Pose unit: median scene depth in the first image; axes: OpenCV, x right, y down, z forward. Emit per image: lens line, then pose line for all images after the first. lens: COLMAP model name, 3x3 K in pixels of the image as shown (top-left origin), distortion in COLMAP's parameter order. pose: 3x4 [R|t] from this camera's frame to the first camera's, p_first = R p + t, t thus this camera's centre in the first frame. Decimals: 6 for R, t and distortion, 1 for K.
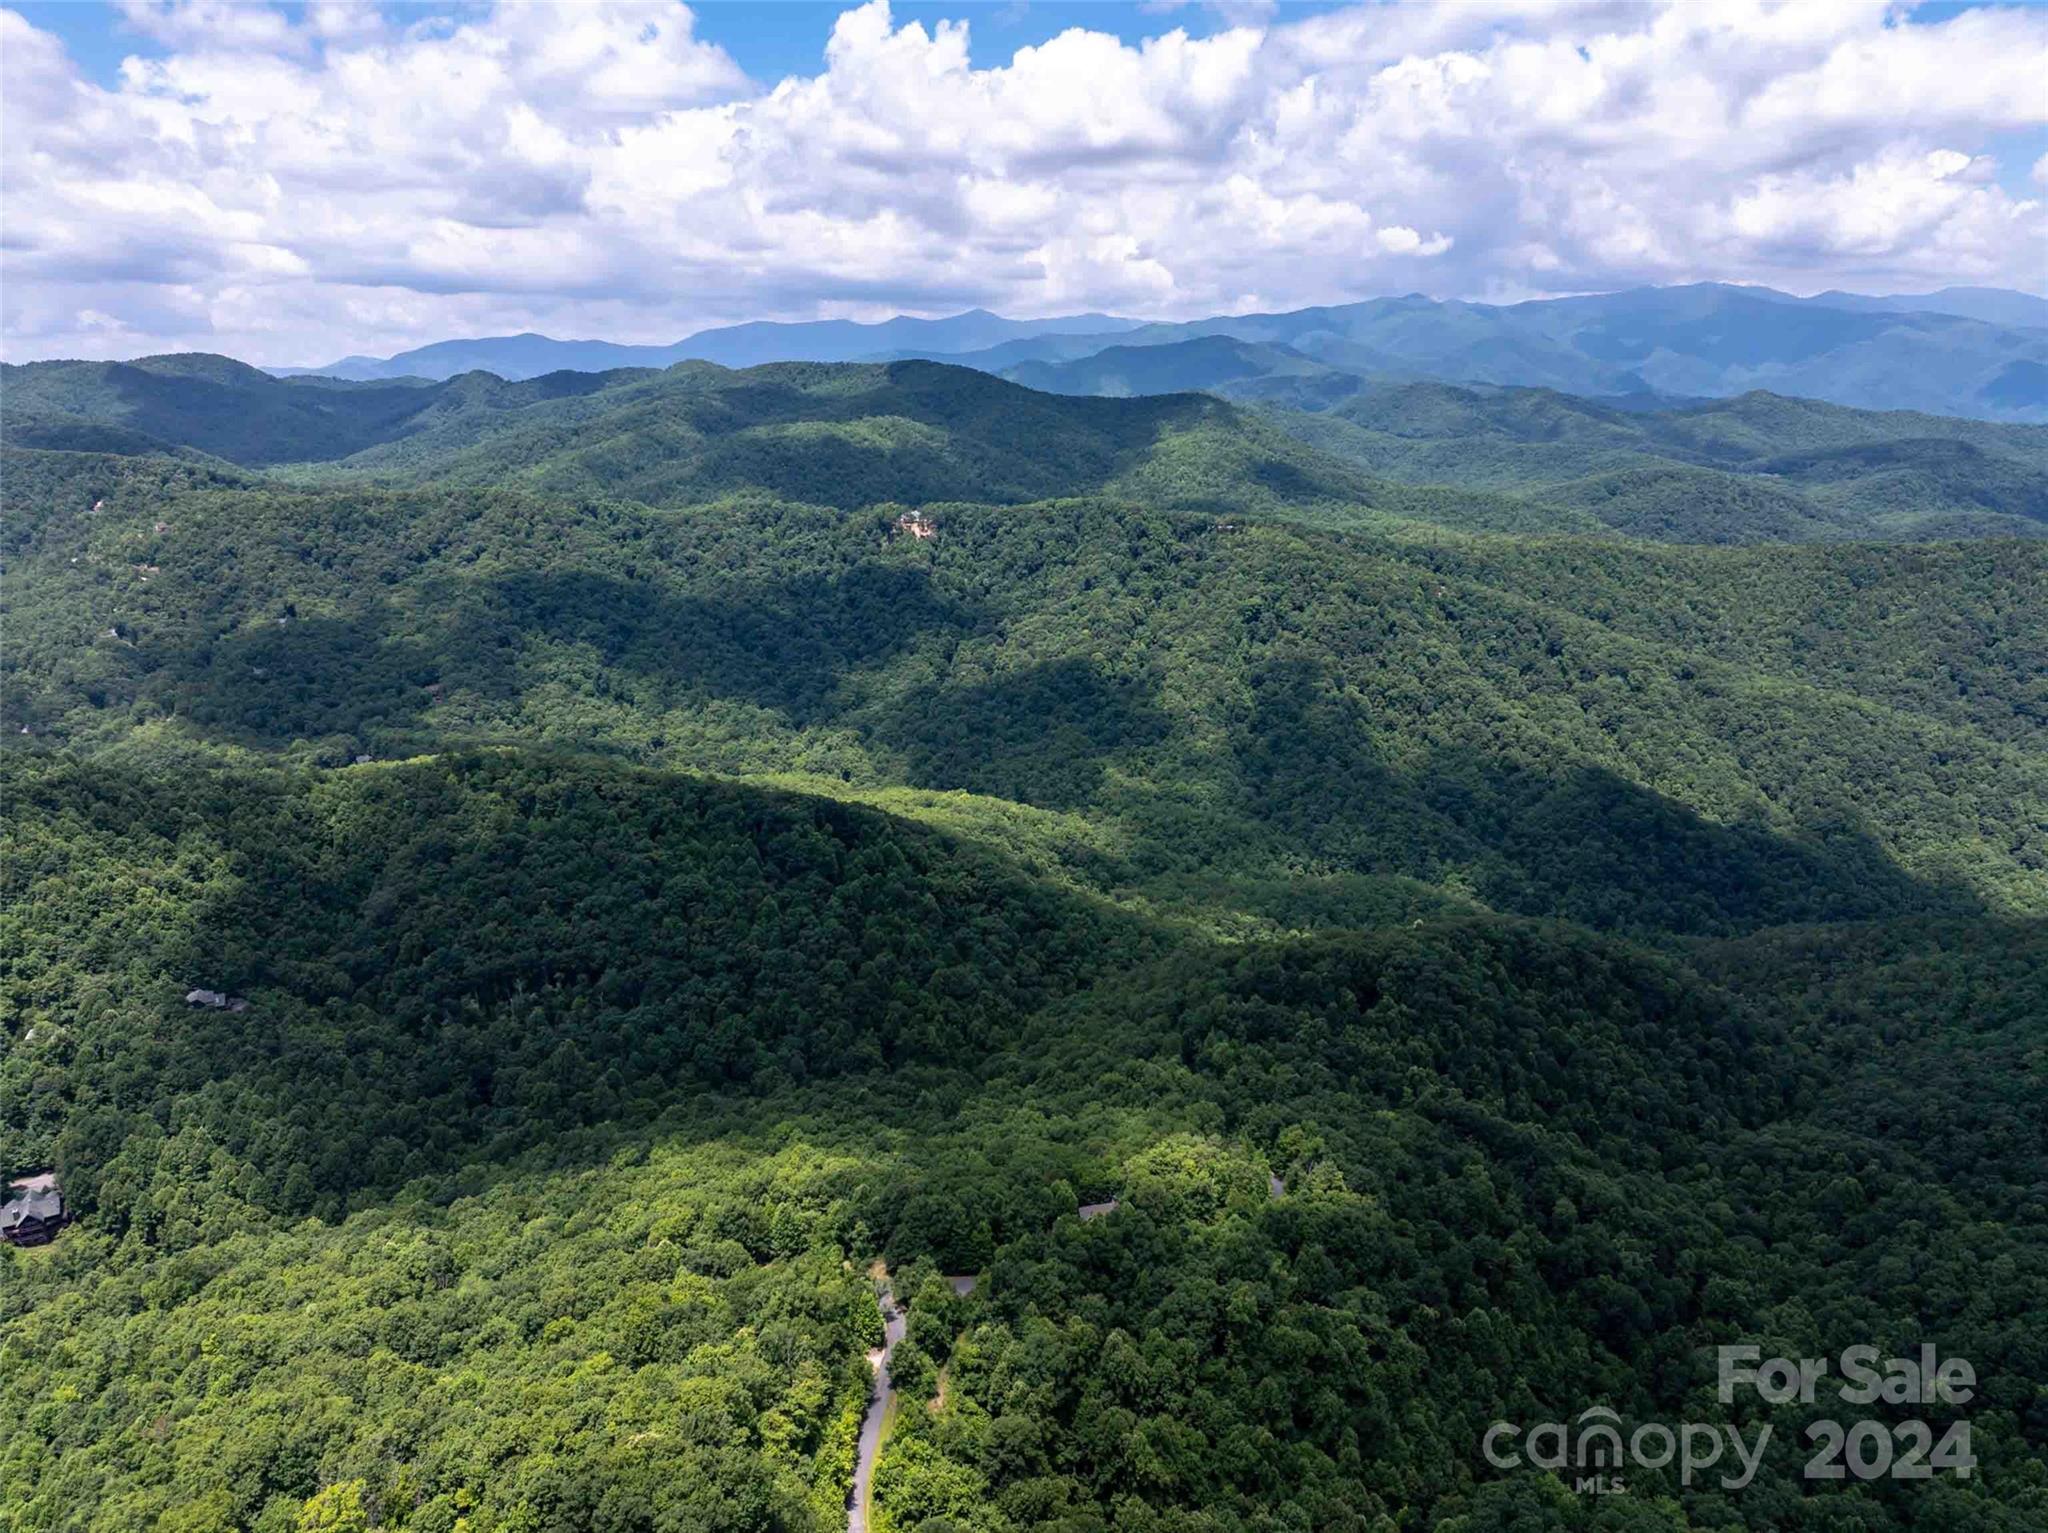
lens RADIAL K [[1443.7, 0, 1025.1], [0, 1443.7, 768.4], [0, 0, 1]] dist [-0.043341, 0.009690]
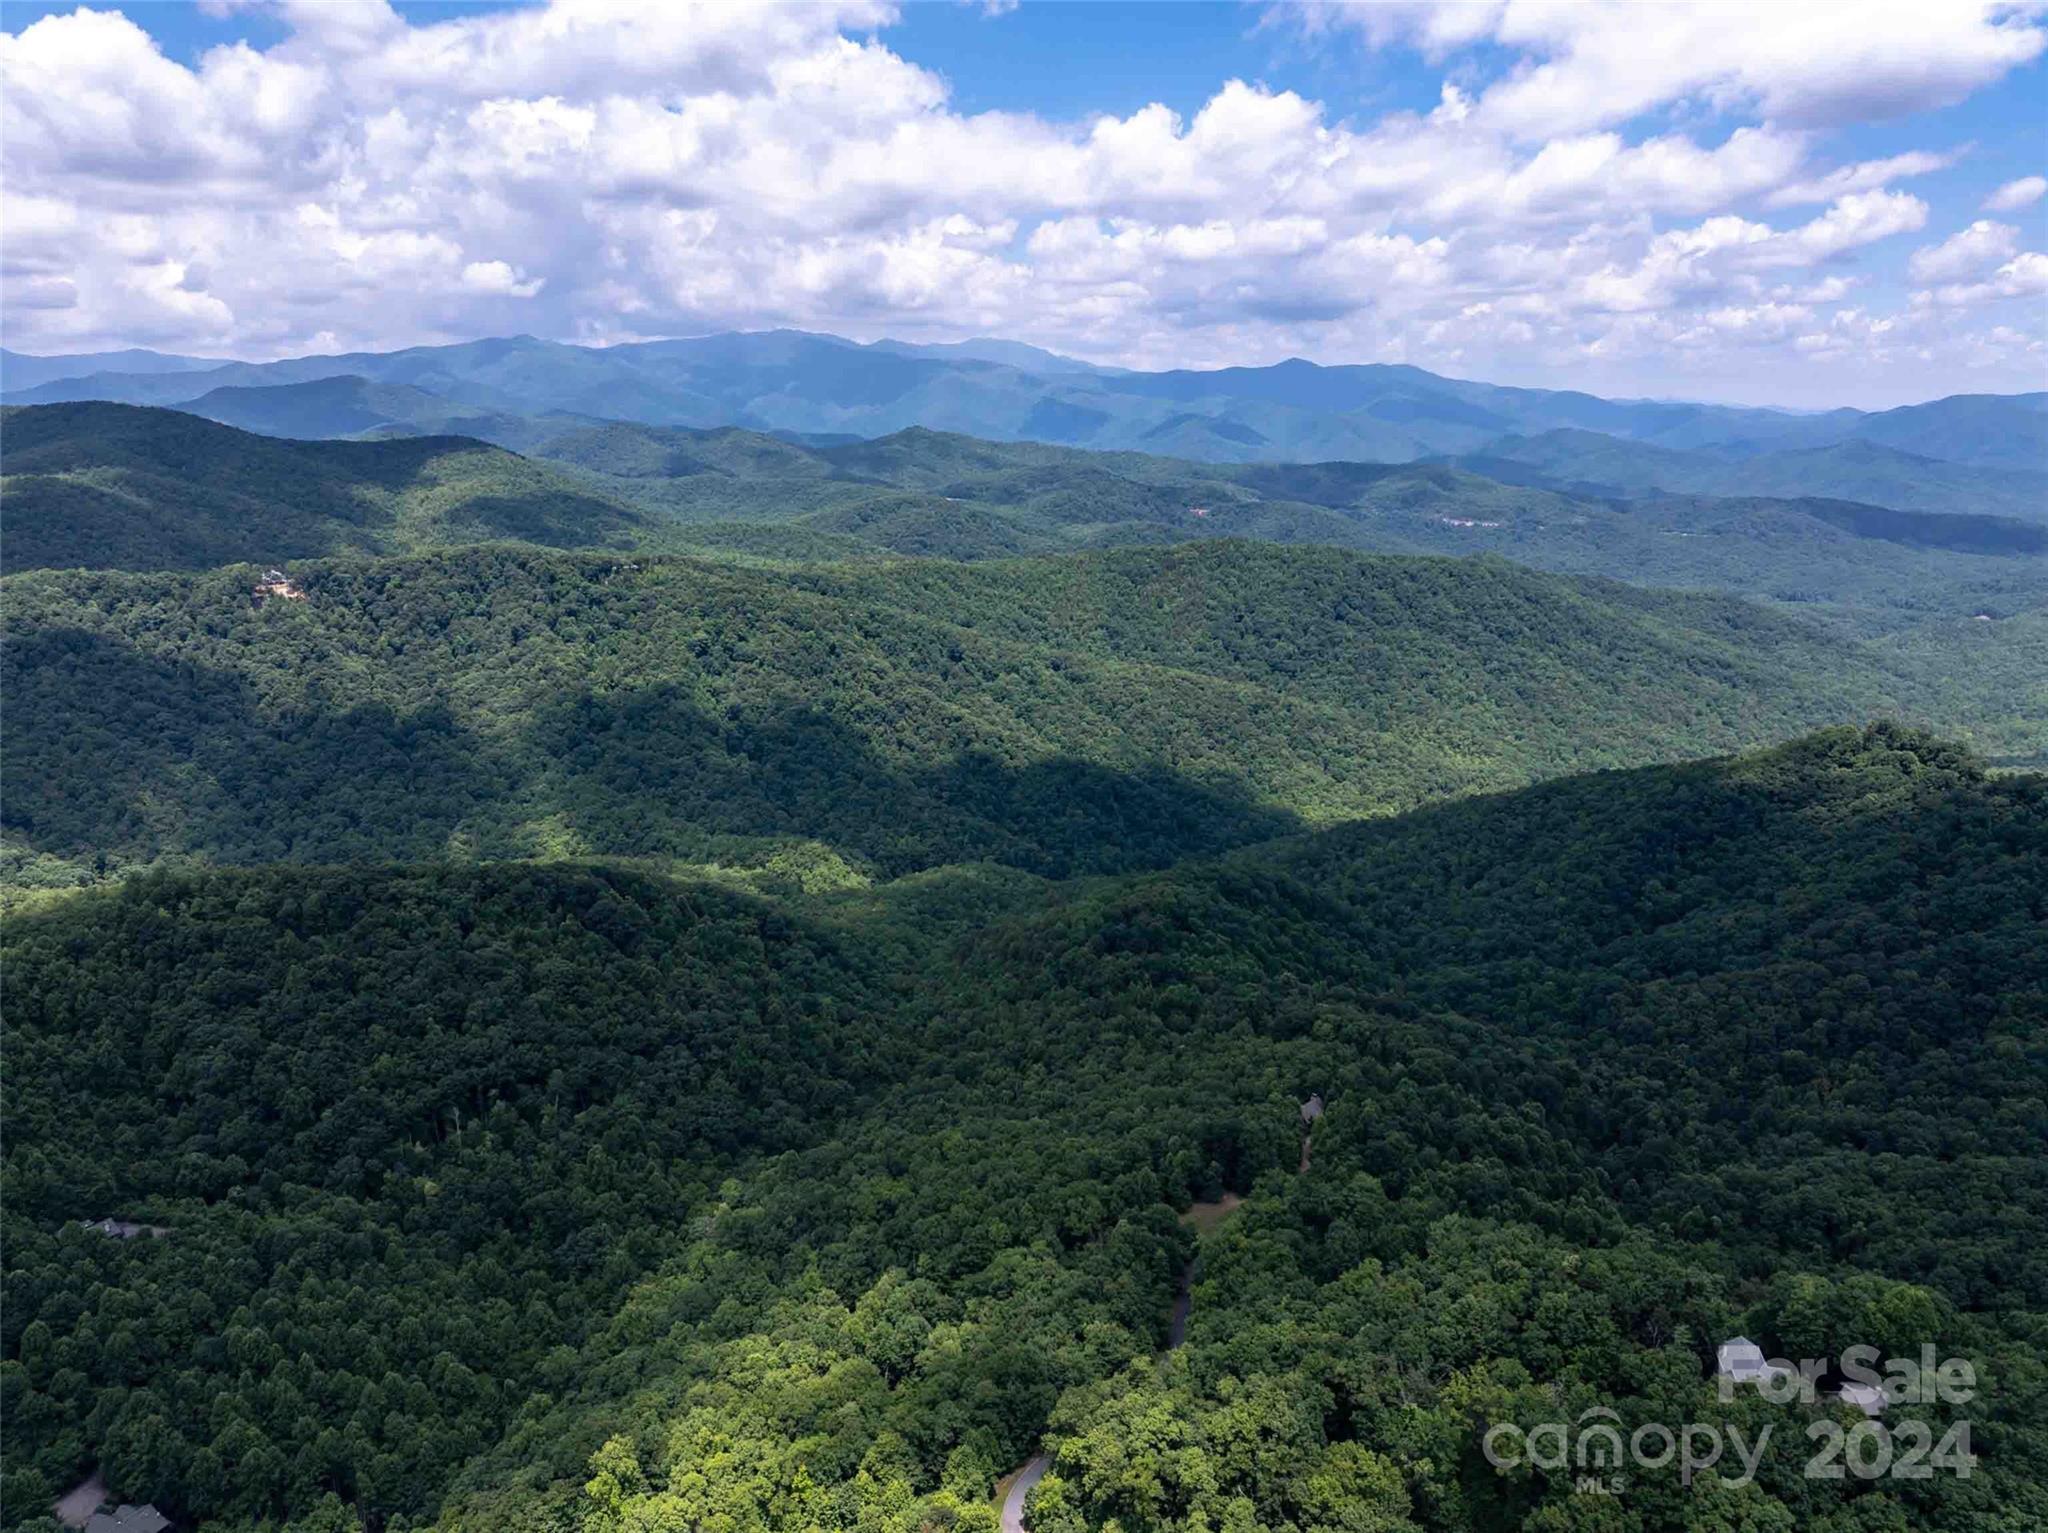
lens RADIAL K [[1443.7, 0, 1025.1], [0, 1443.7, 791.9], [0, 0, 1]] dist [-0.043341, 0.009690]
pose [[0.820747, -0.142333, 0.553277, -0.449326], [0.148763, 0.988303, 0.033565, -0.014767], [-0.551583, 0.054759, 0.832321, 0.071450]]
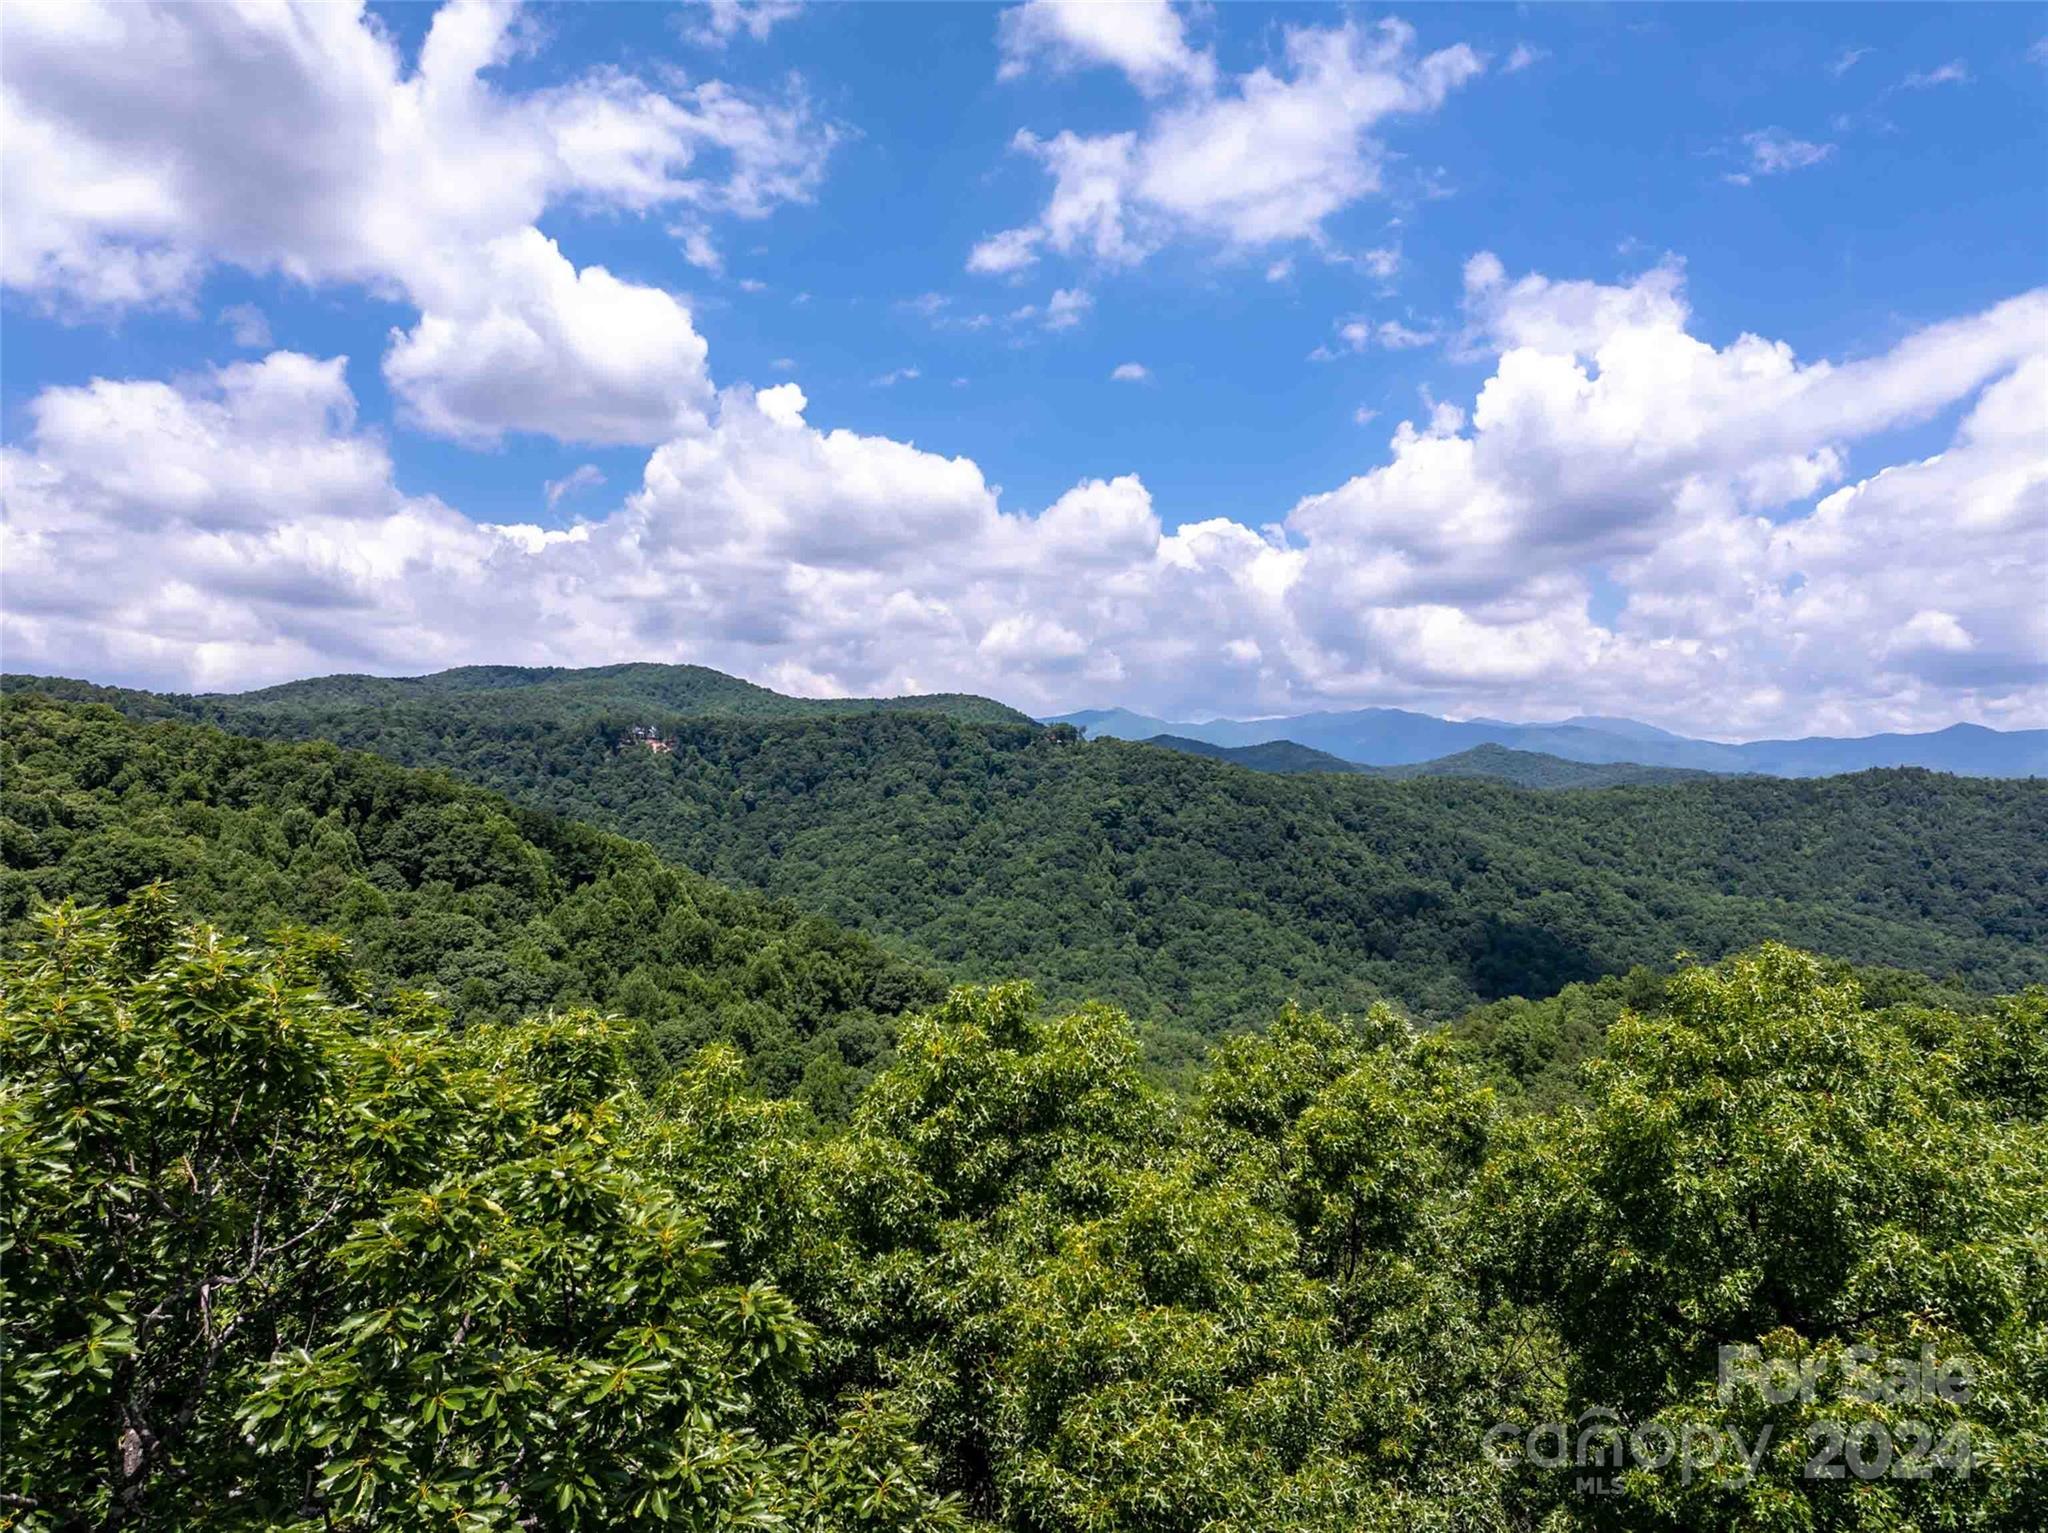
lens RADIAL K [[1443.7, 0, 1023.3], [0, 1443.7, 759.6], [0, 0, 1]] dist [-0.043341, 0.009690]
pose [[0.979629, 0.013005, 0.200396, -0.078957], [0.047720, 0.954243, -0.295201, 0.167371], [-0.195065, 0.298750, 0.934183, 0.564088]]
